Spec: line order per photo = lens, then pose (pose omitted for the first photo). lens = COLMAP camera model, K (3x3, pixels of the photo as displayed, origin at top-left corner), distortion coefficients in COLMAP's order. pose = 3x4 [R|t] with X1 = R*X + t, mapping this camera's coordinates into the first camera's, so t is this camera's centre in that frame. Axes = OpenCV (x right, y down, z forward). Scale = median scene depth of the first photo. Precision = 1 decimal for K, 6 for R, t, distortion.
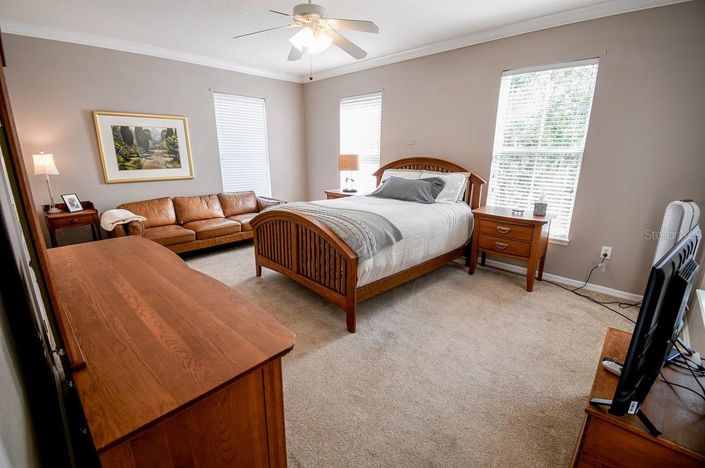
lens RADIAL K [[313.5, 0, 352.5], [0, 313.5, 234.0], [0, 0, 1]] dist [0.003329, -0.018725]
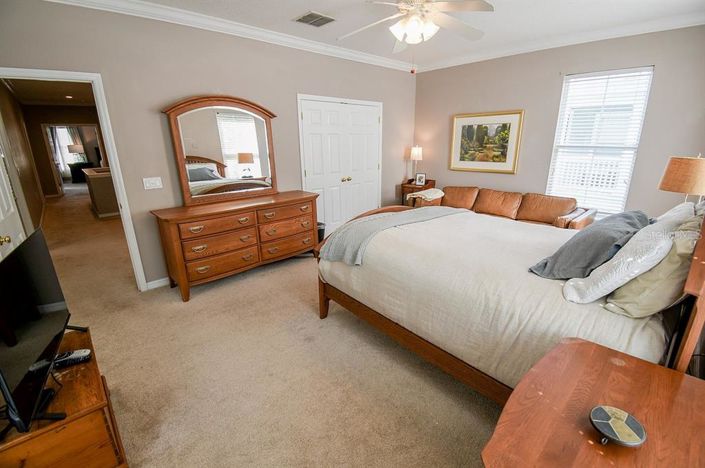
lens RADIAL K [[313.5, 0, 352.5], [0, 313.5, 234.0], [0, 0, 1]] dist [0.003329, -0.018725]
pose [[-0.048049, 0.281081, -0.958481, 0.572713], [-0.246456, 0.926584, 0.284082, -0.175581], [0.967962, 0.249873, 0.024753, 0.596167]]
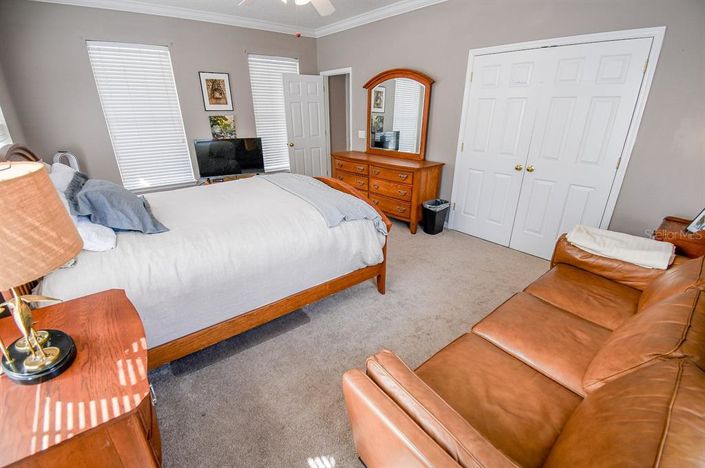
lens RADIAL K [[313.5, 0, 352.5], [0, 313.5, 234.0], [0, 0, 1]] dist [0.003329, -0.018725]
pose [[-0.993609, -0.044586, 0.103701, -0.257191], [0.026233, 0.802325, 0.596311, -0.366552], [-0.109789, 0.595220, -0.796027, 1.301618]]
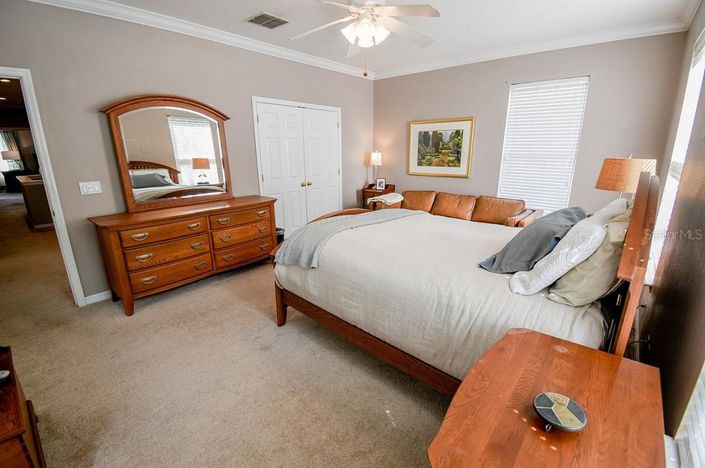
lens RADIAL K [[313.5, 0, 352.5], [0, 313.5, 234.0], [0, 0, 1]] dist [0.003329, -0.018725]
pose [[0.062605, 0.257739, -0.964184, 0.566014], [-0.252101, 0.938835, 0.234594, -0.168281], [0.965674, 0.228385, 0.123752, 0.615779]]
